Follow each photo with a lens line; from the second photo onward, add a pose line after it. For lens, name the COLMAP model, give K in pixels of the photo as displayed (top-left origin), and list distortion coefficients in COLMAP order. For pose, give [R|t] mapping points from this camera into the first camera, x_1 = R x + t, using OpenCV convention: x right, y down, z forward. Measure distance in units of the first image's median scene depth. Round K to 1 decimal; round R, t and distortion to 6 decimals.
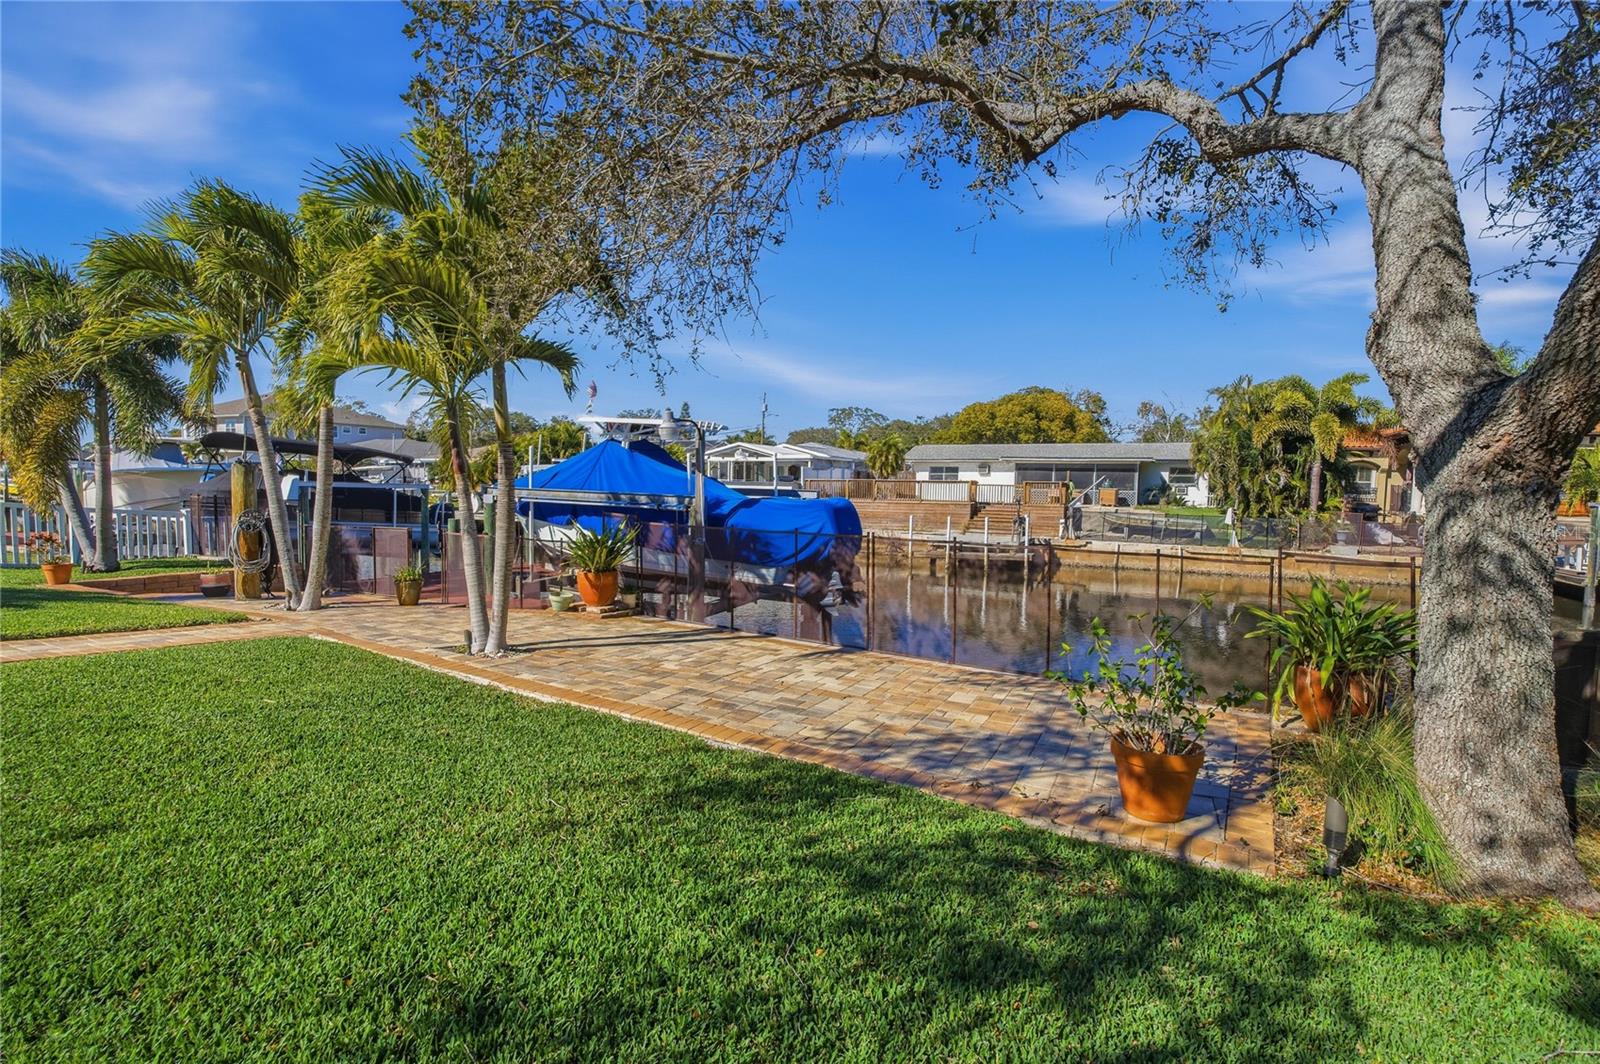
lens RADIAL K [[728.6, 0, 800.0], [0, 728.6, 528.5], [0, 0, 1]] dist [-0.012247, -0.000603]
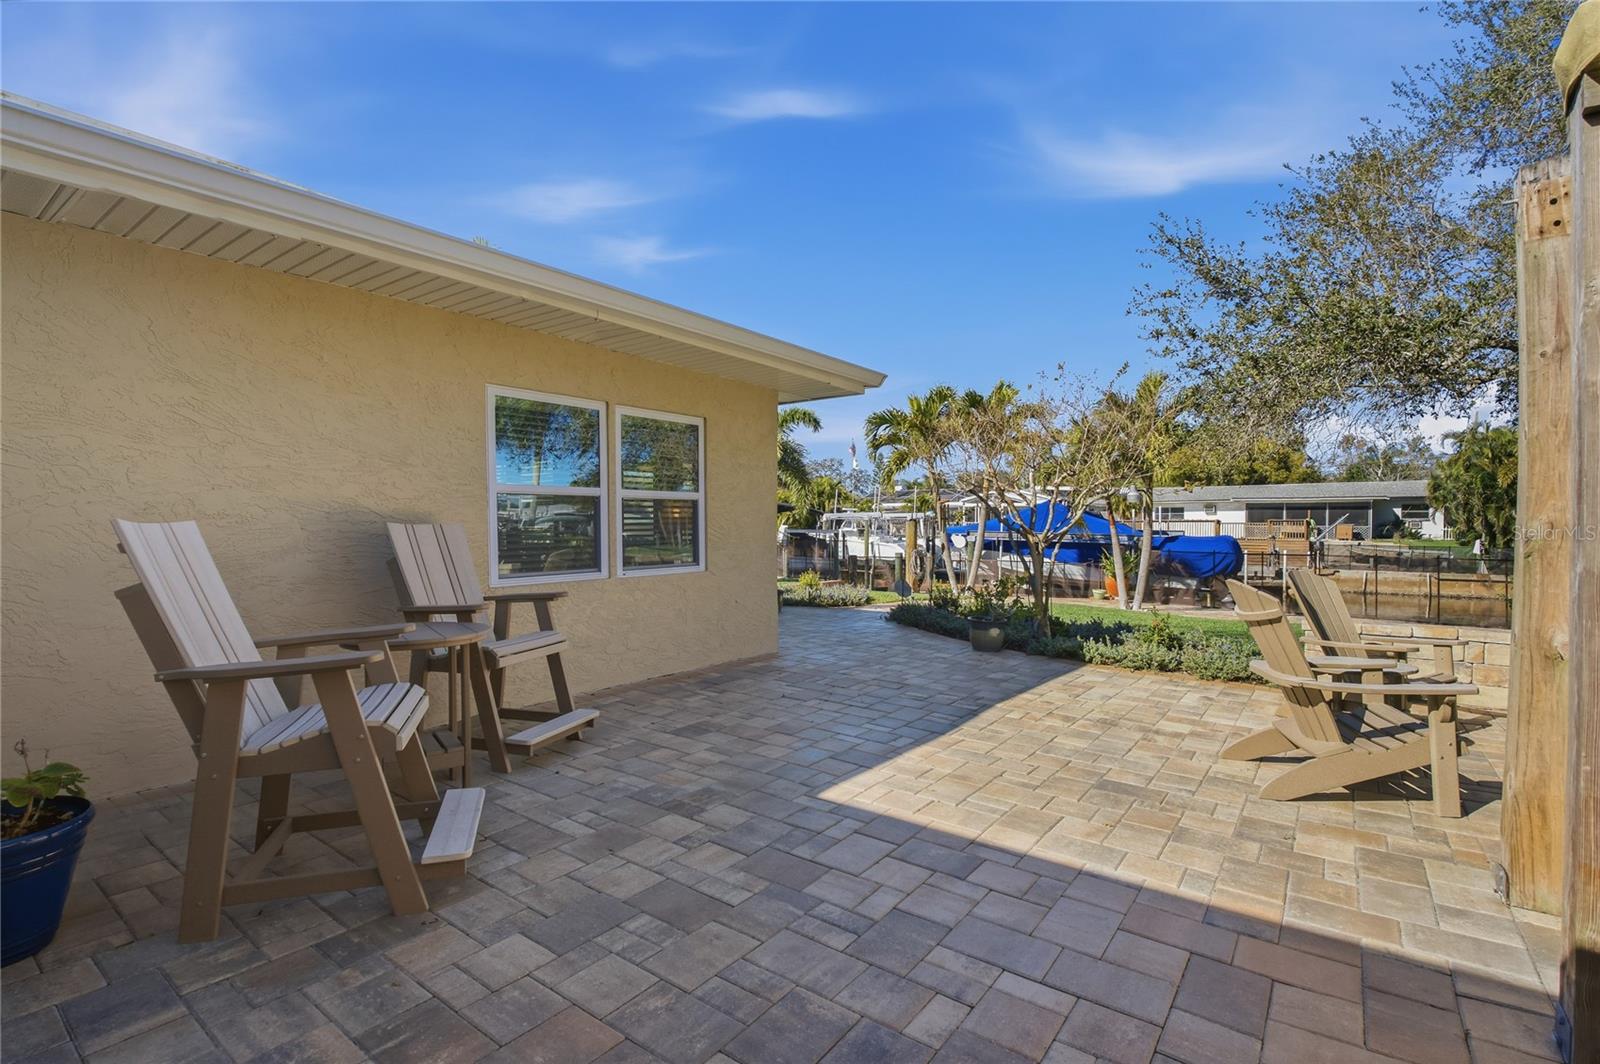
lens RADIAL K [[728.6, 0, 799.8], [0, 728.6, 539.2], [0, 0, 1]] dist [-0.012247, -0.000603]
pose [[0.983547, -0.015102, -0.180021, -0.208642], [0.007361, 0.999022, -0.043591, 0.010277], [0.180504, 0.041549, 0.982696, -0.255733]]
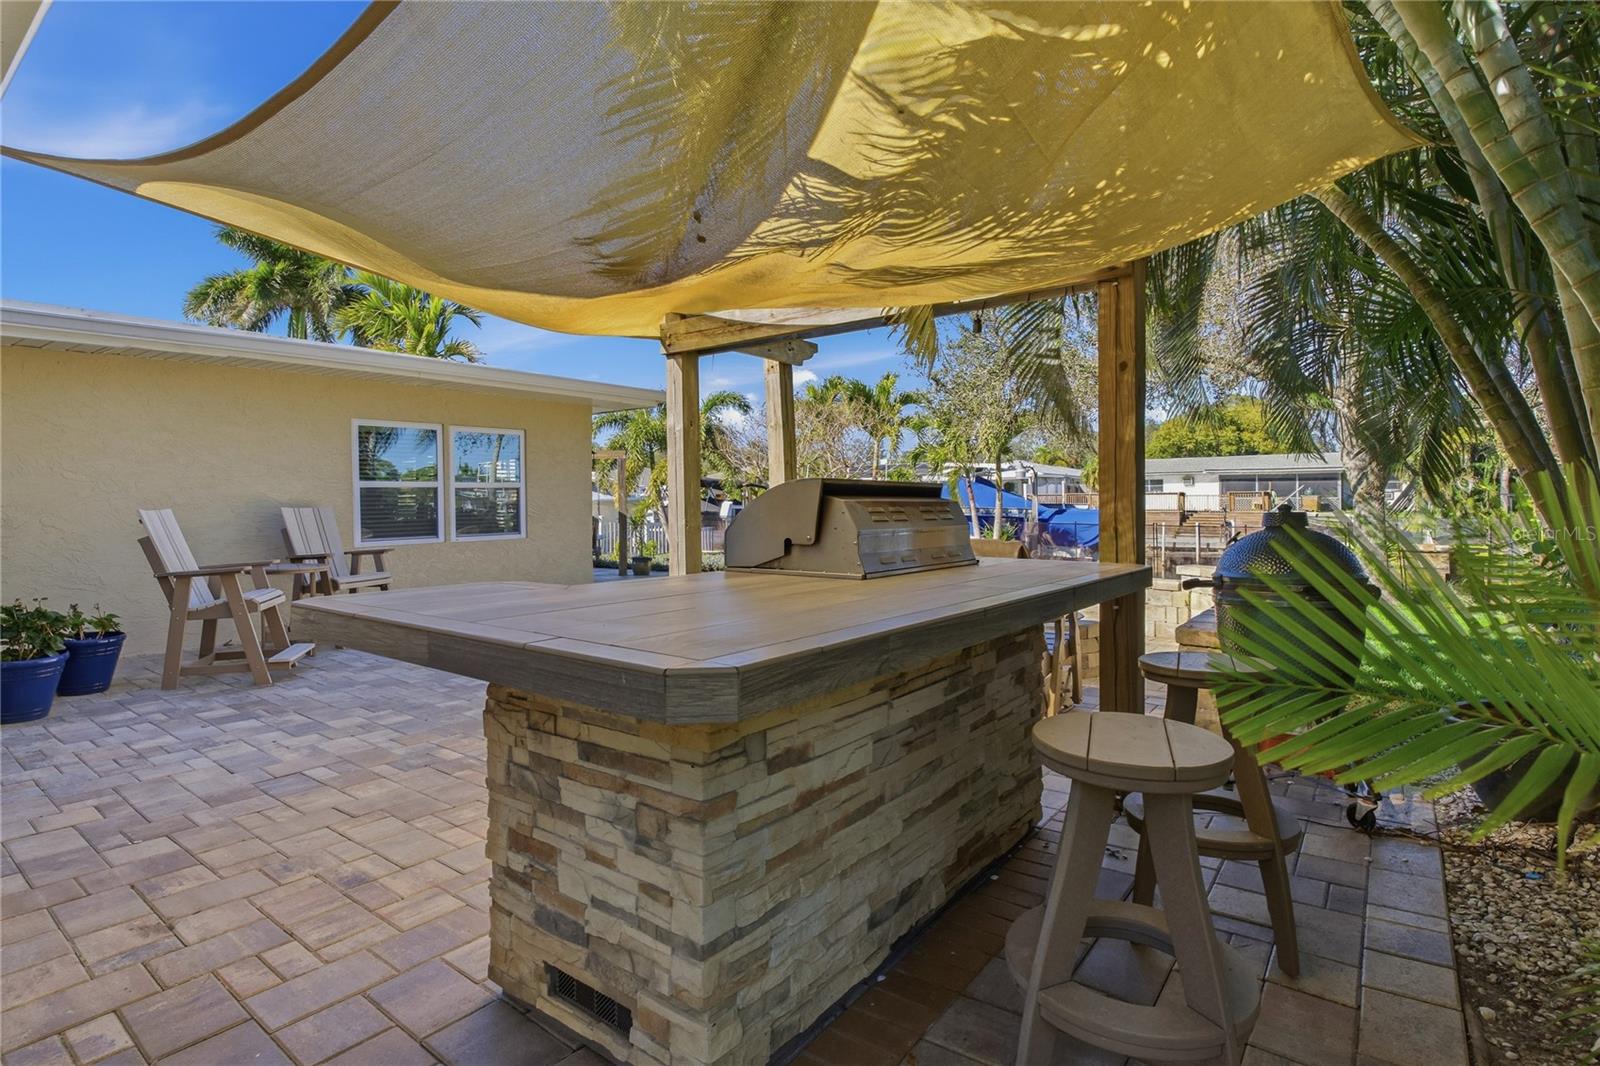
lens RADIAL K [[786.0, 0, 801.6], [0, 786.0, 500.3], [0, 0, 1]] dist [-0.012104, 0.000573]
pose [[0.980140, -0.024146, -0.196831, -0.108244], [0.012472, 0.998100, -0.060333, 0.015171], [0.197914, 0.056680, 0.978579, -0.338824]]
